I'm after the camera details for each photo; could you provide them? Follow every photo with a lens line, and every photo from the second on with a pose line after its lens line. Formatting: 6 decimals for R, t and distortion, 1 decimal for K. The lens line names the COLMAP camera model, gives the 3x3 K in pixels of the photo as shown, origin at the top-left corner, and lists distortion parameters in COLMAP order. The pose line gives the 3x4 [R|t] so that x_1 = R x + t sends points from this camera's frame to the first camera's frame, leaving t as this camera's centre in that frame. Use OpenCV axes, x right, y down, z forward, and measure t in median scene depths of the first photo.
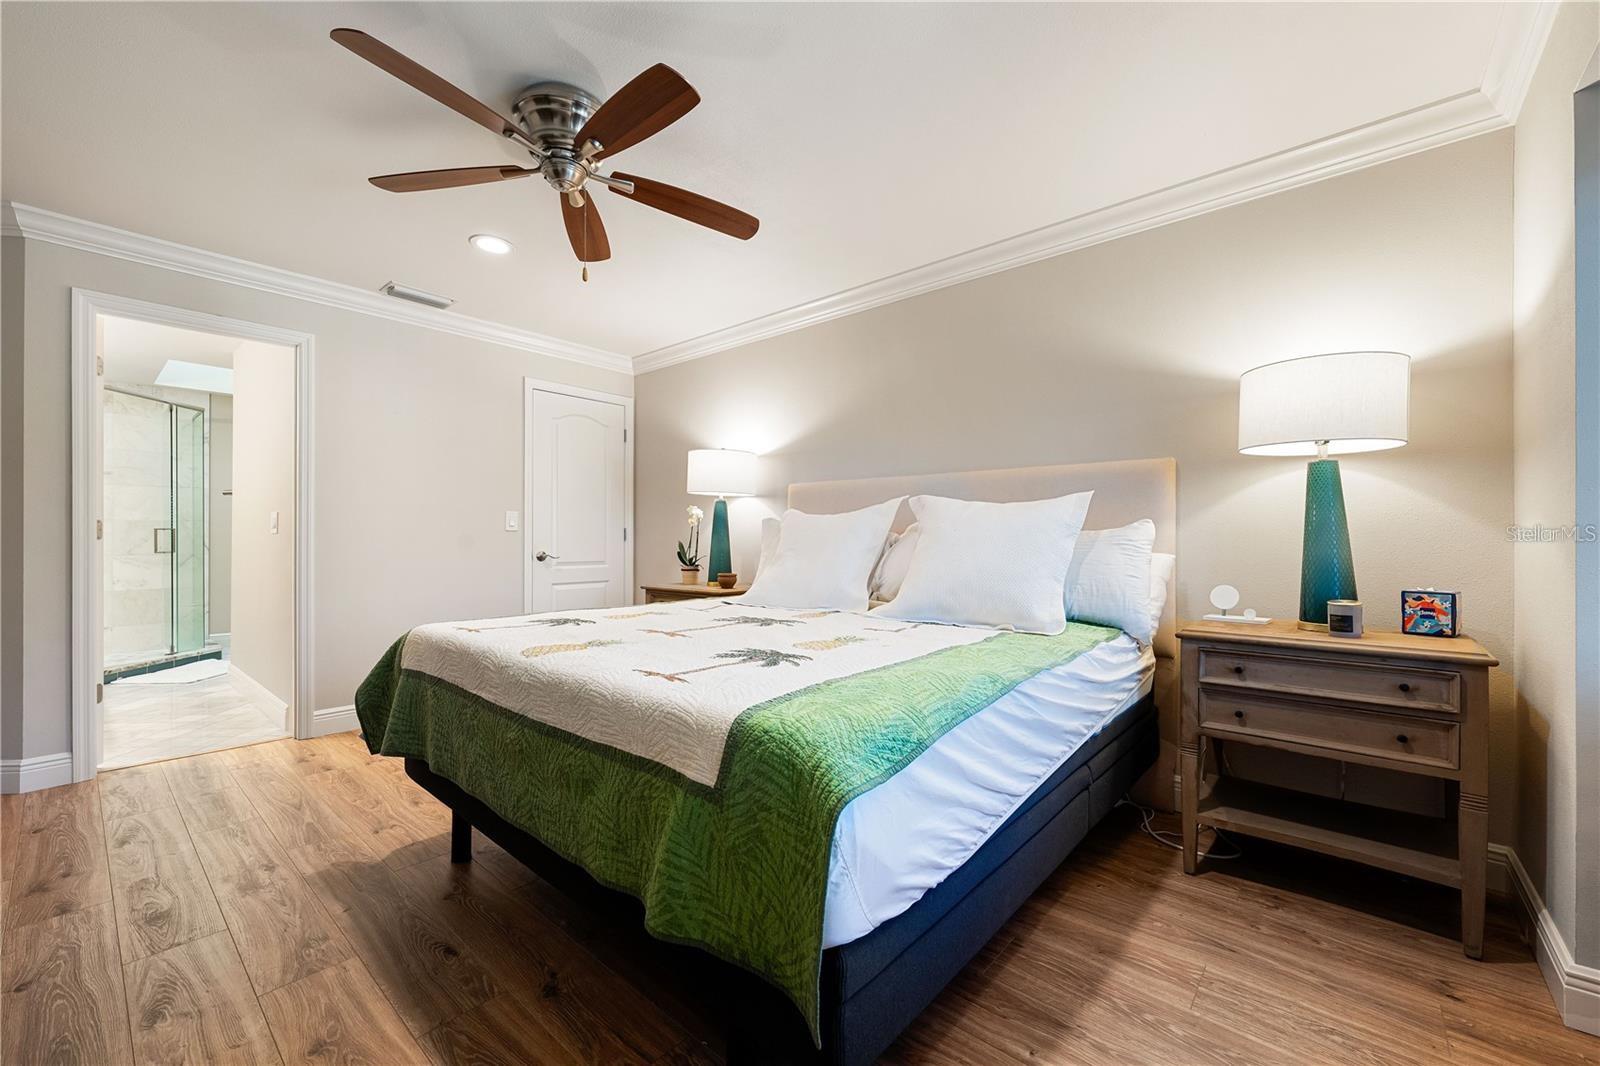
lens RADIAL K [[624.5, 0, 805.1], [0, 624.5, 537.2], [0, 0, 1]] dist [0.000018, -0.000178]
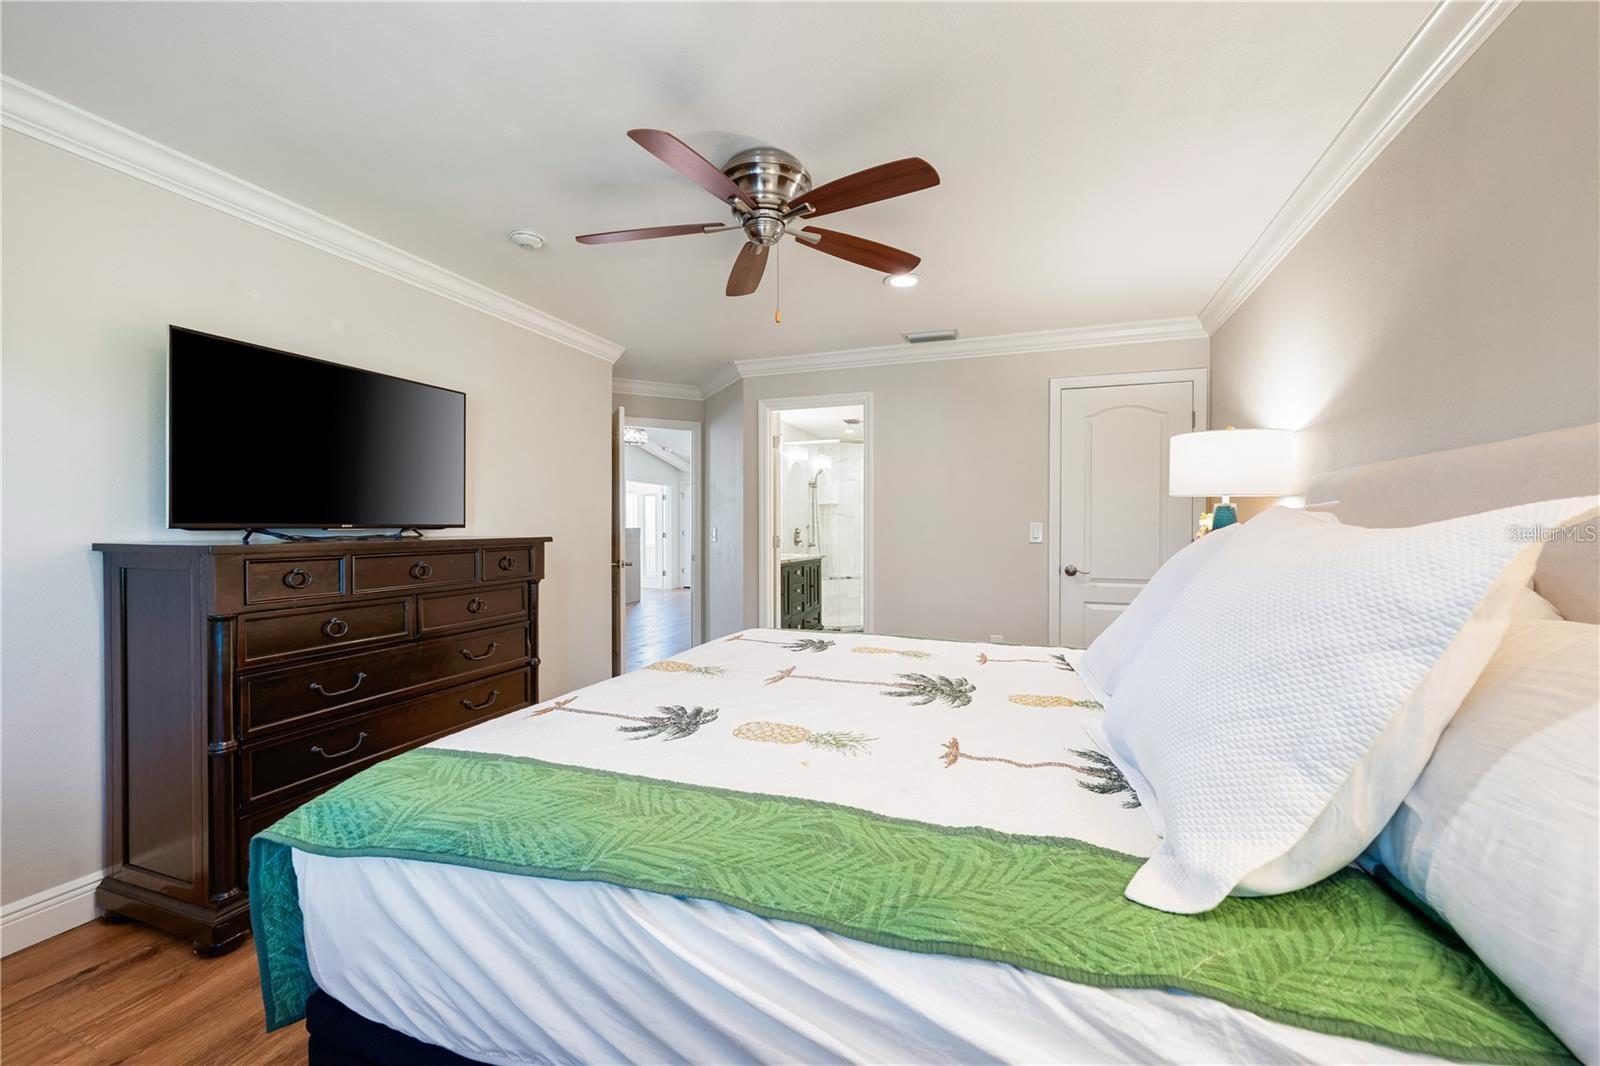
lens RADIAL K [[624.5, 0, 801.7], [0, 624.5, 528.2], [0, 0, 1]] dist [0.000018, -0.000178]
pose [[0.348574, 0.002175, -0.937279, 0.328994], [-0.010379, 0.999945, -0.001540, -0.028968], [0.937224, 0.010265, 0.348577, 0.350221]]
